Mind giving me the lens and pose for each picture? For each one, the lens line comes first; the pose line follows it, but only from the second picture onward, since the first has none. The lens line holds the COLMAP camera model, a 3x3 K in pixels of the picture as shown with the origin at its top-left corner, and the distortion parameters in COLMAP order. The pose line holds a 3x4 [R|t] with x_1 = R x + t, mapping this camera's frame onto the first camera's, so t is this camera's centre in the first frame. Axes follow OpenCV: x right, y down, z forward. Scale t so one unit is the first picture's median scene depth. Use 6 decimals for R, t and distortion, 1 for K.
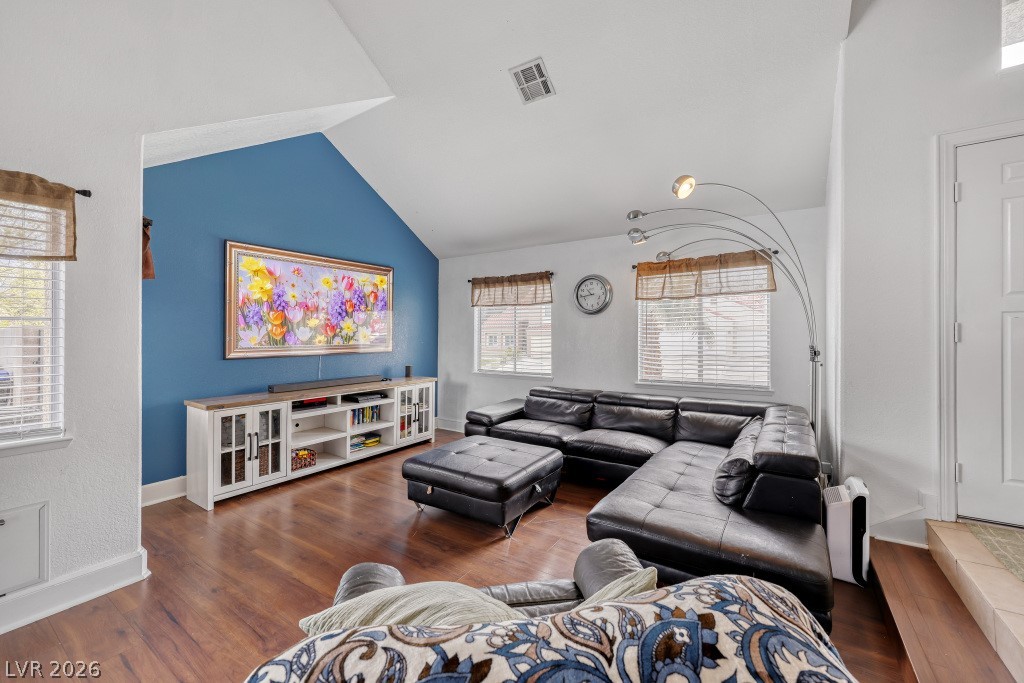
lens RADIAL K [[413.3, 0, 506.7], [0, 413.3, 339.2], [0, 0, 1]] dist [0.000907, 0.000072]
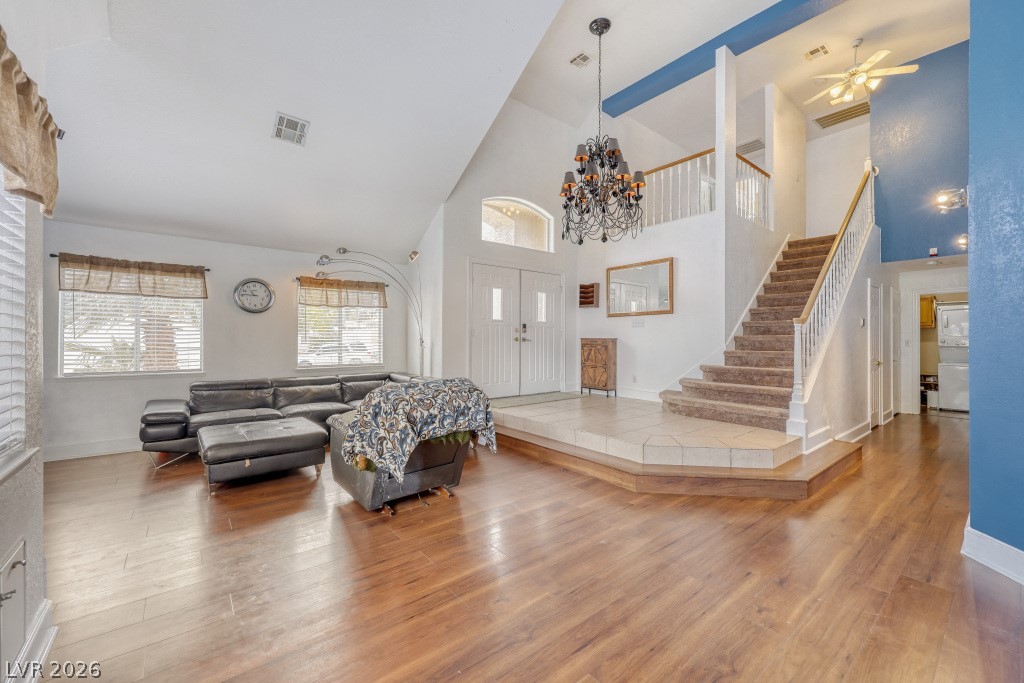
lens RADIAL K [[413.3, 0, 518.9], [0, 413.3, 340.3], [0, 0, 1]] dist [0.000907, 0.000072]
pose [[0.282440, 0.002154, 0.959283, -0.715633], [0.004688, 0.999982, -0.003626, 0.024082], [-0.959274, 0.005521, 0.282425, -0.019904]]
